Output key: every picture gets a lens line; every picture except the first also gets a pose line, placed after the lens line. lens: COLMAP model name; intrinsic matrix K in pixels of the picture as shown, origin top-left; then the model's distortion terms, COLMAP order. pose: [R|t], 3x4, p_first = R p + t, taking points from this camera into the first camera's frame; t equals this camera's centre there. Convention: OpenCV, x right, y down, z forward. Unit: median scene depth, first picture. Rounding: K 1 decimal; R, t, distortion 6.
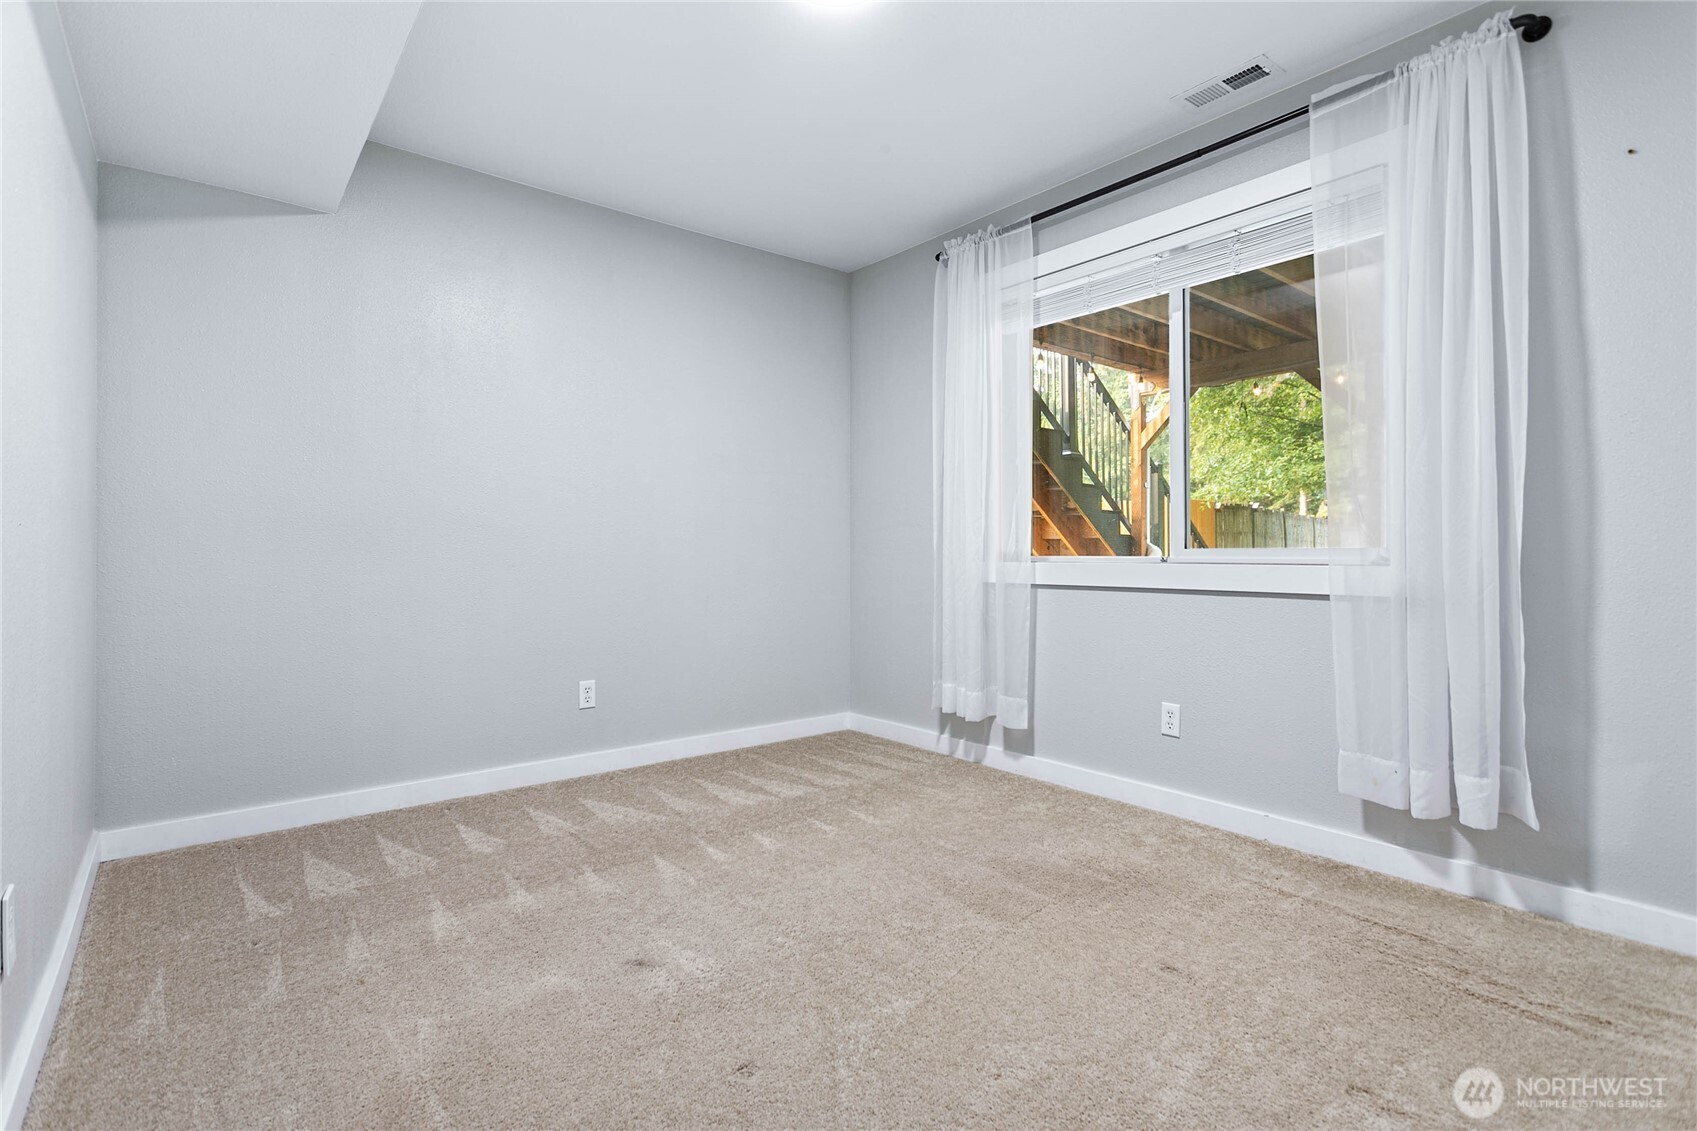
lens RADIAL K [[801.9, 0, 848.5], [0, 801.9, 565.5], [0, 0, 1]] dist [-0.003266, 0.001234]
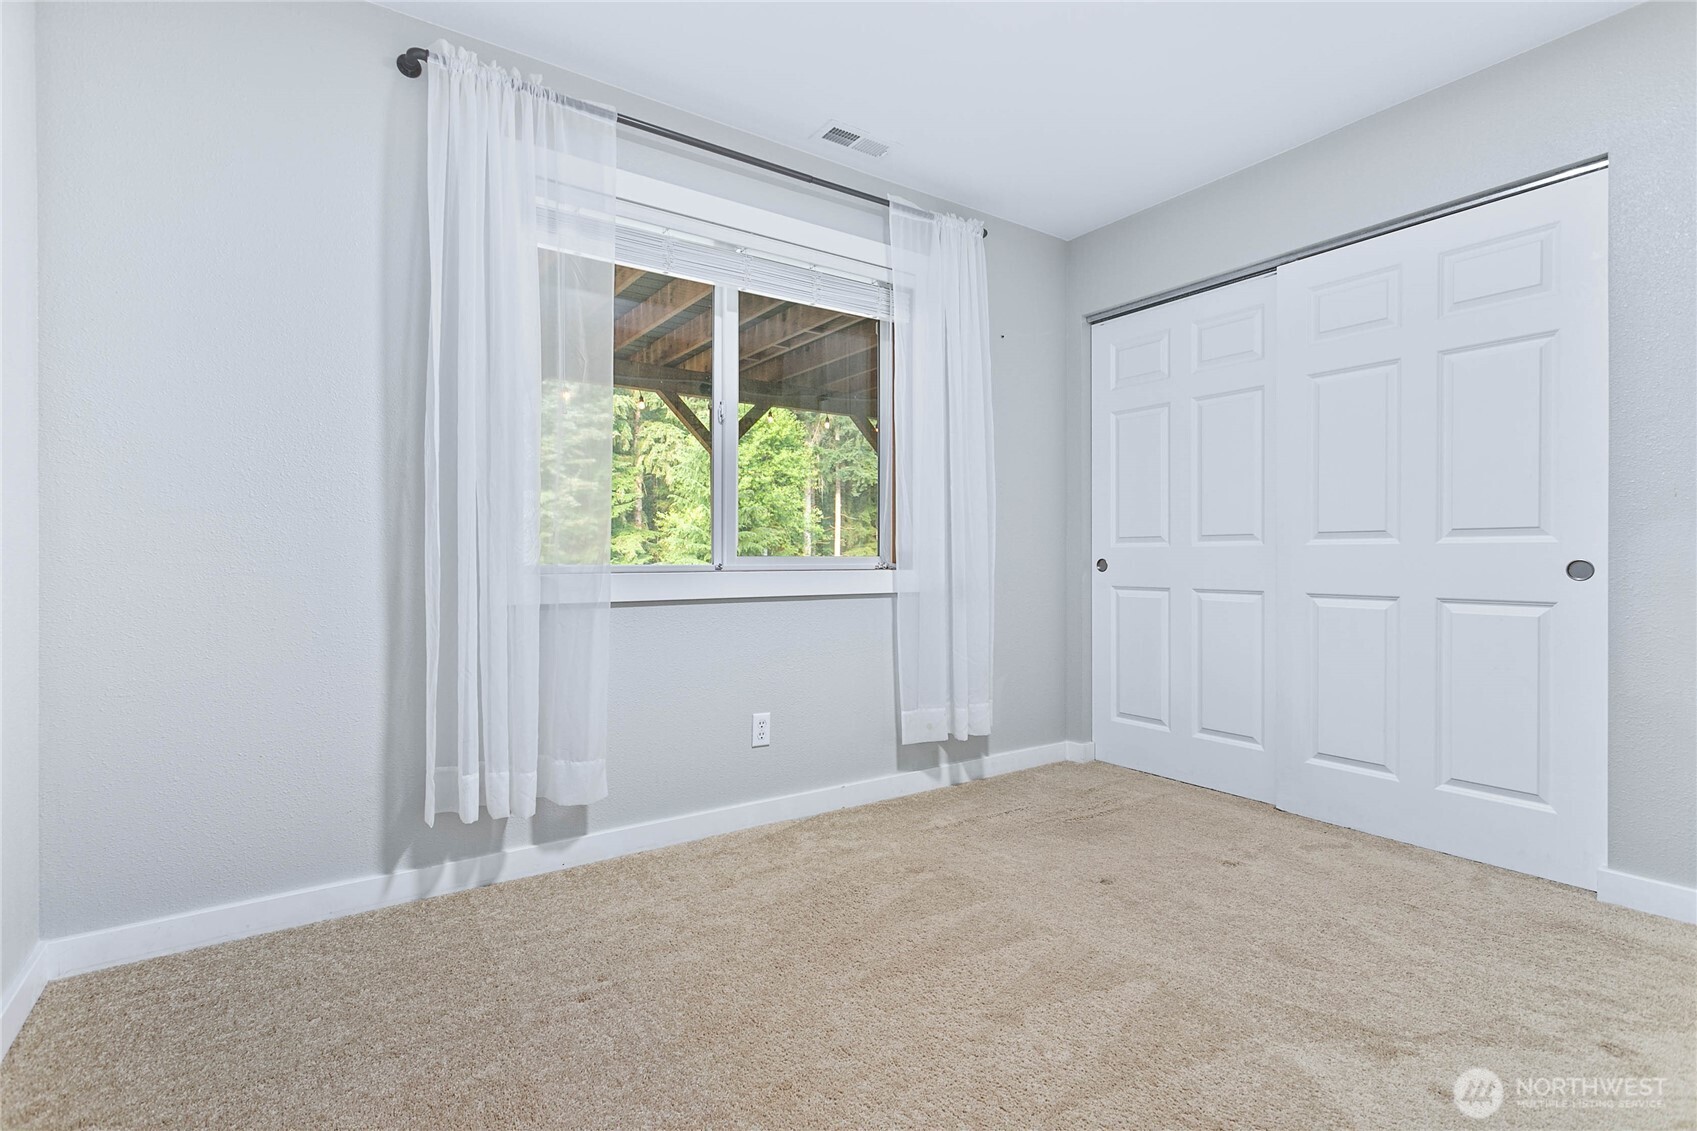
lens RADIAL K [[801.9, 0, 848.5], [0, 801.9, 565.5], [0, 0, 1]] dist [-0.003266, 0.001234]
pose [[0.071589, -0.017944, 0.997273, -0.549670], [0.009354, 0.999806, 0.017318, -0.024660], [-0.997390, 0.008088, 0.071743, 0.789773]]
